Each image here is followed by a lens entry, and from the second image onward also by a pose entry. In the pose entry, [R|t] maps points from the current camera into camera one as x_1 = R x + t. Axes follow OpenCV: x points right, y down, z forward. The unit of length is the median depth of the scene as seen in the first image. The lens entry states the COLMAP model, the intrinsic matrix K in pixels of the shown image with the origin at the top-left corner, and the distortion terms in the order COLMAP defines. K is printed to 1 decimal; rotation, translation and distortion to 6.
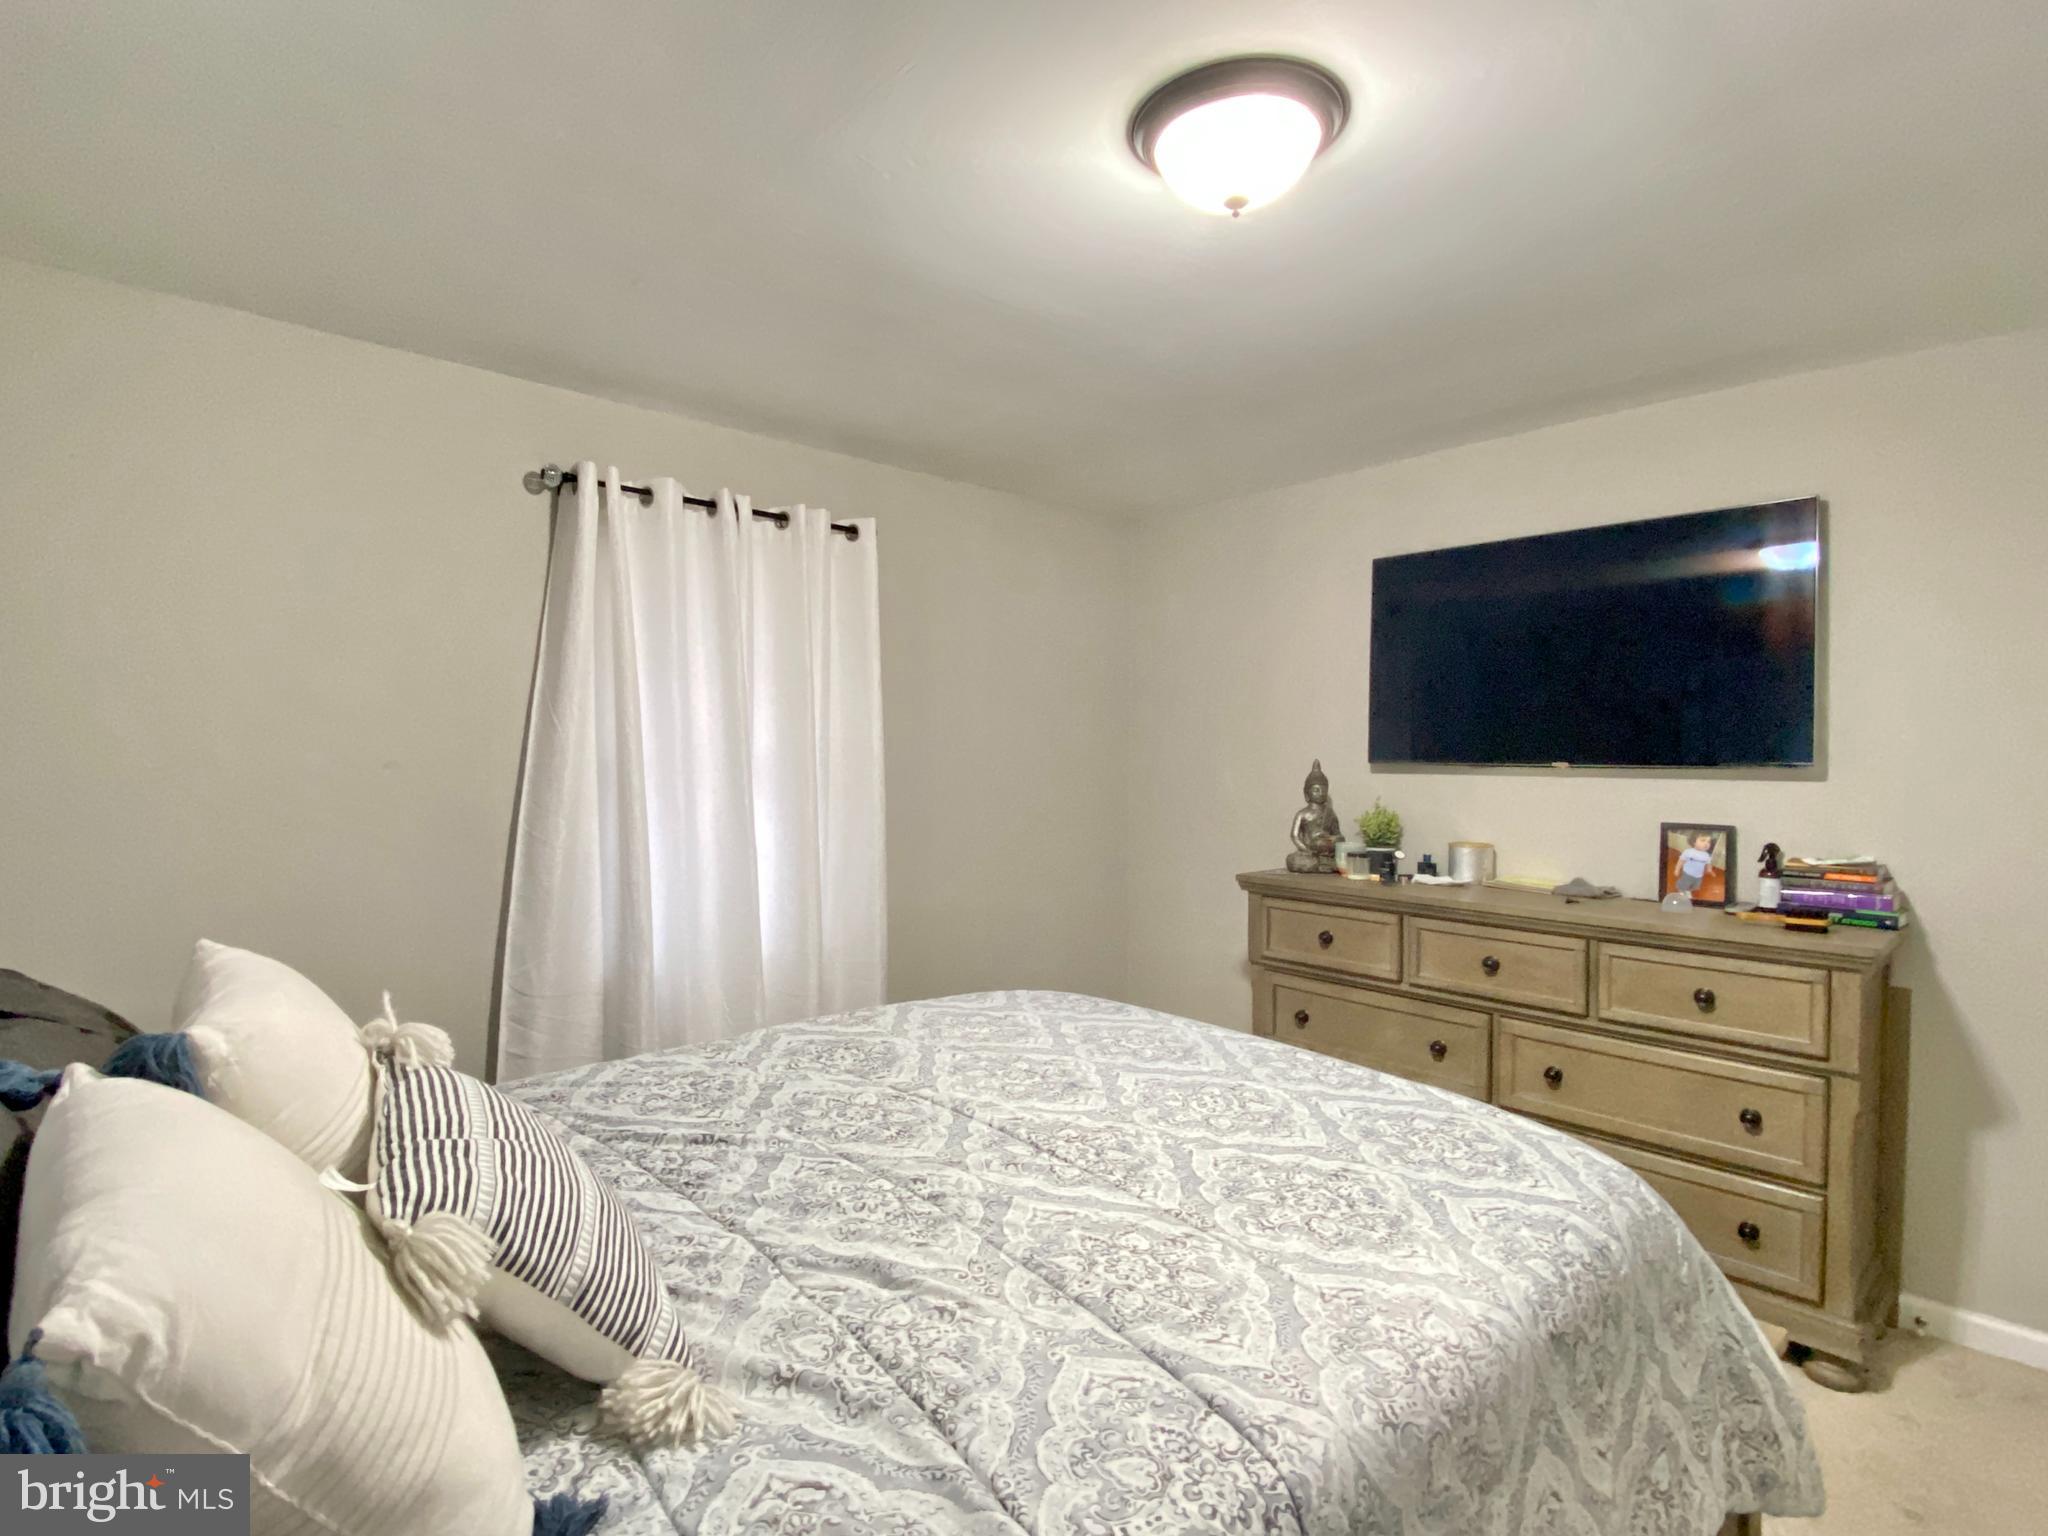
lens RADIAL K [[1022.9, 0, 1024.0], [0, 1022.9, 768.0], [0, 0, 1]] dist [0.031549, -0.000266]
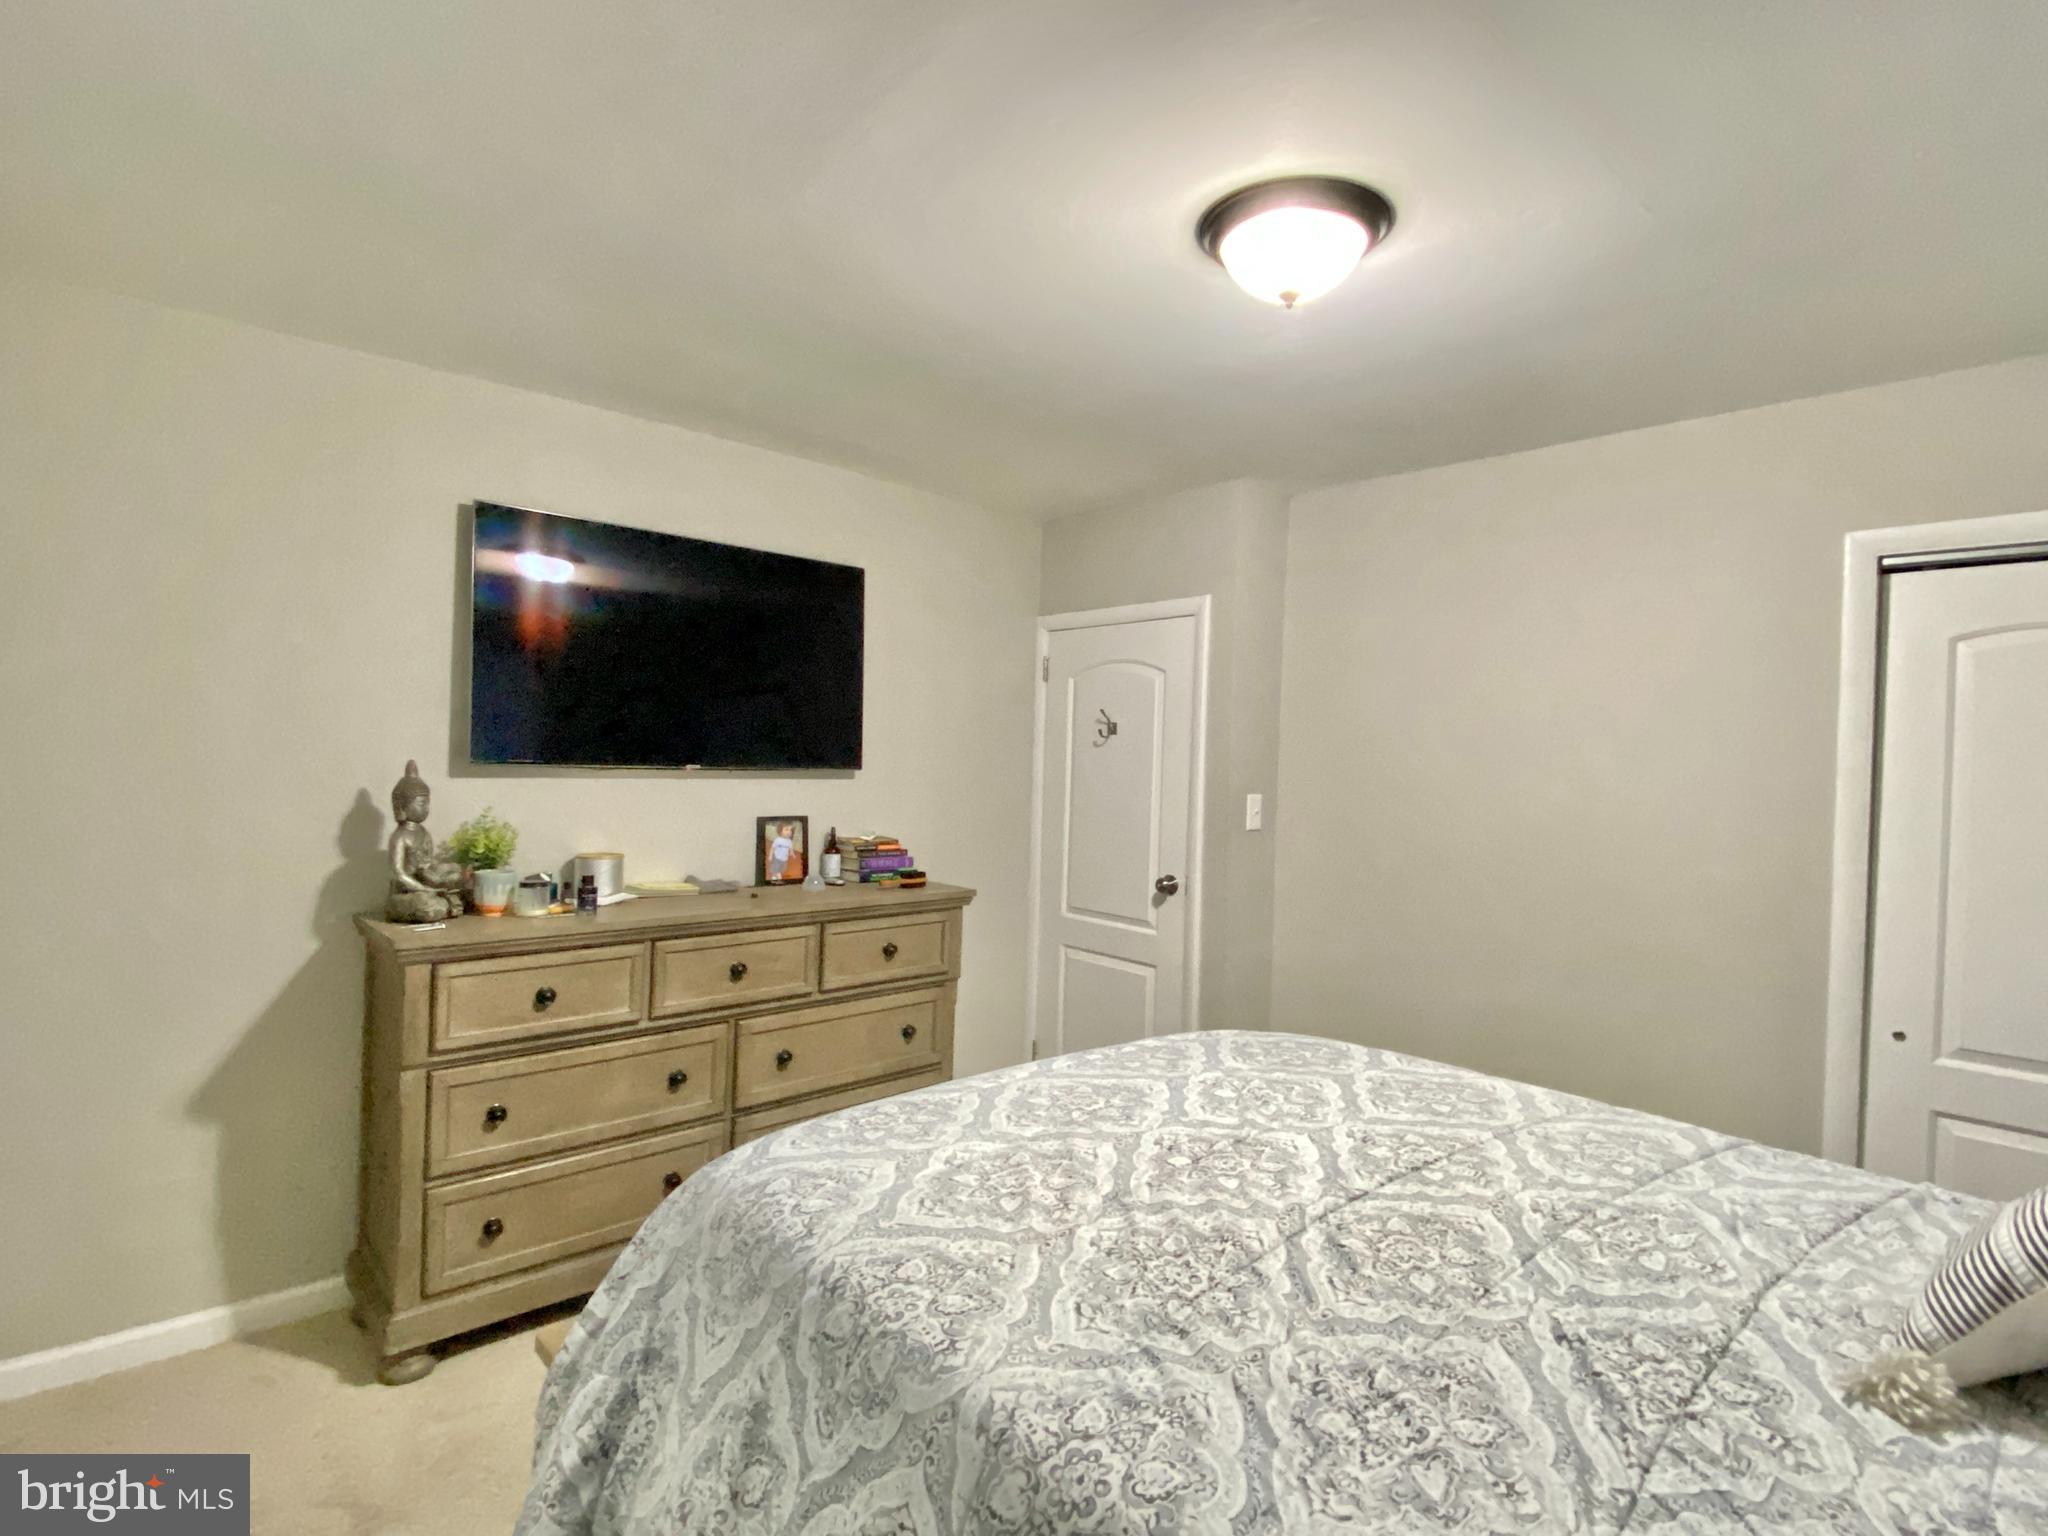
lens RADIAL K [[1022.9, 0, 1024.0], [0, 1022.9, 768.0], [0, 0, 1]] dist [0.031549, -0.000266]
pose [[0.005790, -0.018304, 0.999816, -0.536625], [-0.013385, 0.999741, 0.018380, -0.027248], [-0.999894, -0.013489, 0.005543, 0.726847]]
